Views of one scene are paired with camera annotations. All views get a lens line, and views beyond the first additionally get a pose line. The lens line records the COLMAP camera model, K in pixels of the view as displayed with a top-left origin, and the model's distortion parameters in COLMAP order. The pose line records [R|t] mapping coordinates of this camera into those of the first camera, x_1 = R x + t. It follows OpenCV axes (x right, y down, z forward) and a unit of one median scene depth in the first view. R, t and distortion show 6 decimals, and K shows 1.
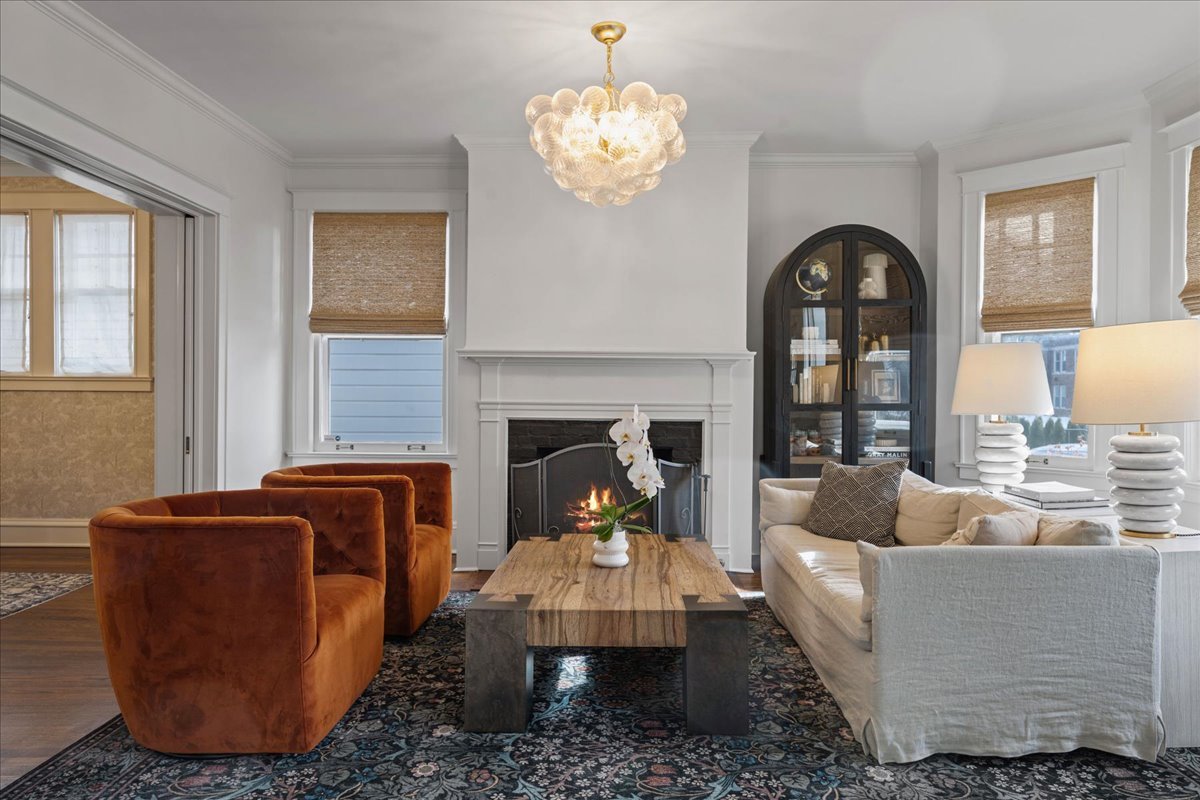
lens RADIAL K [[745.7, 0, 594.6], [0, 745.7, 392.8], [0, 0, 1]] dist [-0.002492, 0.001403]
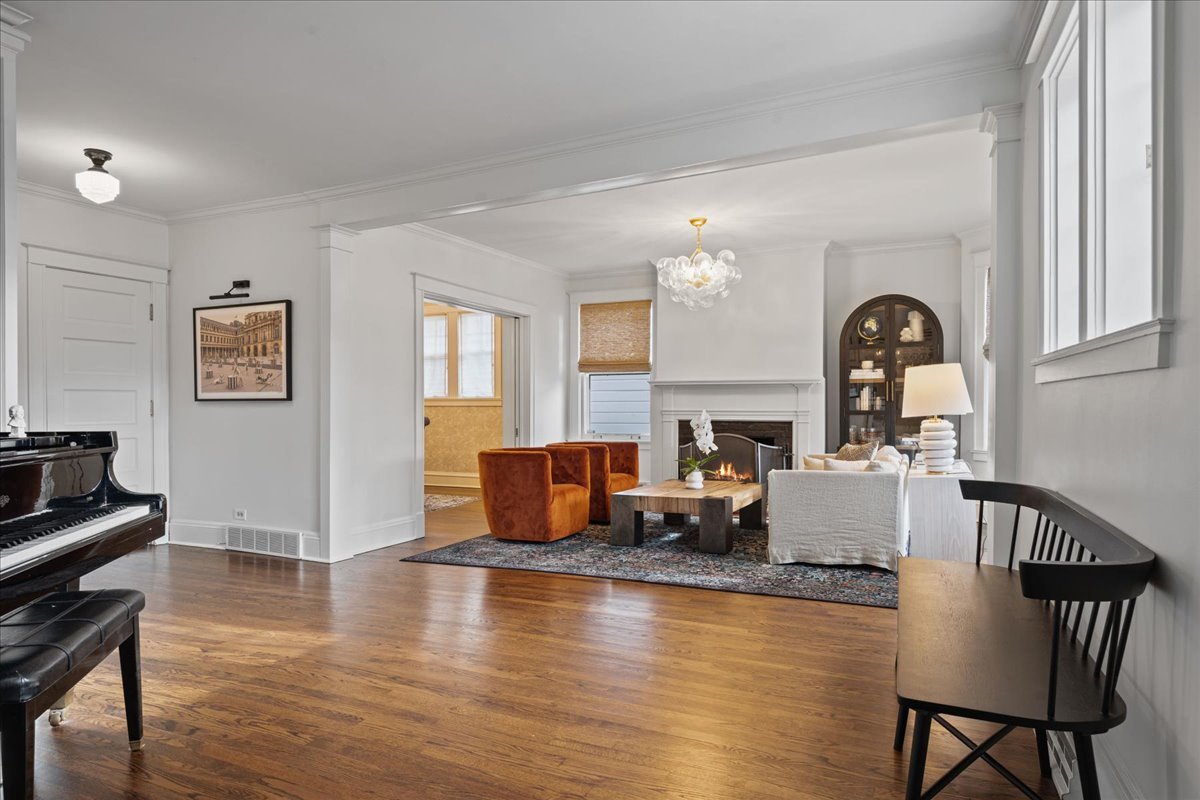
lens RADIAL K [[676.2, 0, 603.4], [0, 676.2, 404.8], [0, 0, 1]] dist [-0.004813, -0.000604]
pose [[0.921451, -0.008274, -0.388407, 0.359861], [0.006671, 0.999963, -0.005476, 0.007580], [0.388437, 0.002455, 0.921472, -0.560899]]
